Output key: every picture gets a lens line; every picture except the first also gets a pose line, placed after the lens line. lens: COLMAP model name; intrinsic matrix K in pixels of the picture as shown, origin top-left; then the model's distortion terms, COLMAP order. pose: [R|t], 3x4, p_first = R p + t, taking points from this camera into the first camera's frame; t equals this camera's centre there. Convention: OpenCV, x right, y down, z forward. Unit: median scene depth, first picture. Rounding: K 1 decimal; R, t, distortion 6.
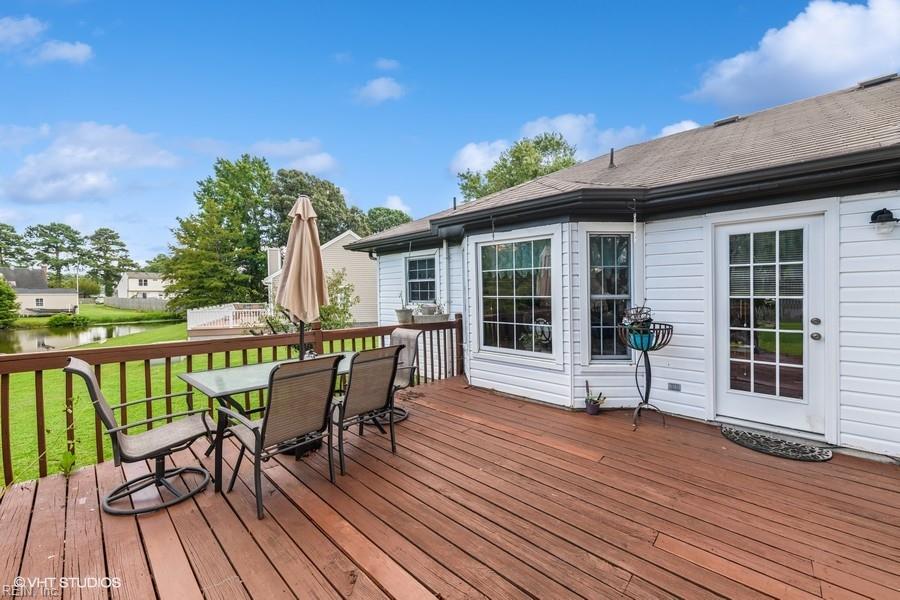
lens RADIAL K [[360.2, 0, 453.8], [0, 360.2, 297.9], [0, 0, 1]] dist [0.003890, -0.000170]
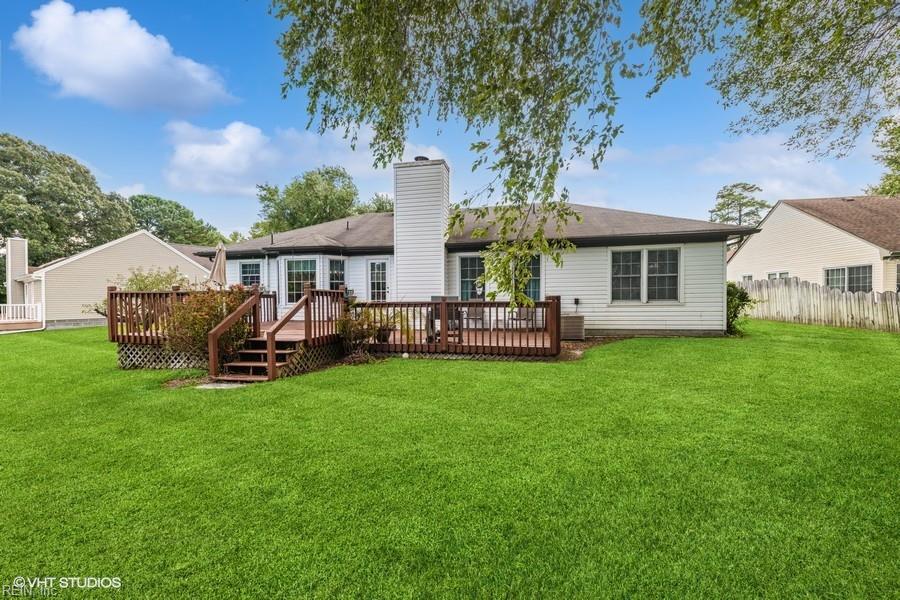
lens RADIAL K [[360.2, 0, 453.8], [0, 360.2, 297.9], [0, 0, 1]] dist [0.003890, -0.000170]
pose [[0.860399, 0.000947, 0.509621, -0.158416], [0.006436, 0.999898, -0.012723, 0.117769], [-0.509581, 0.014227, 0.860305, -1.342583]]
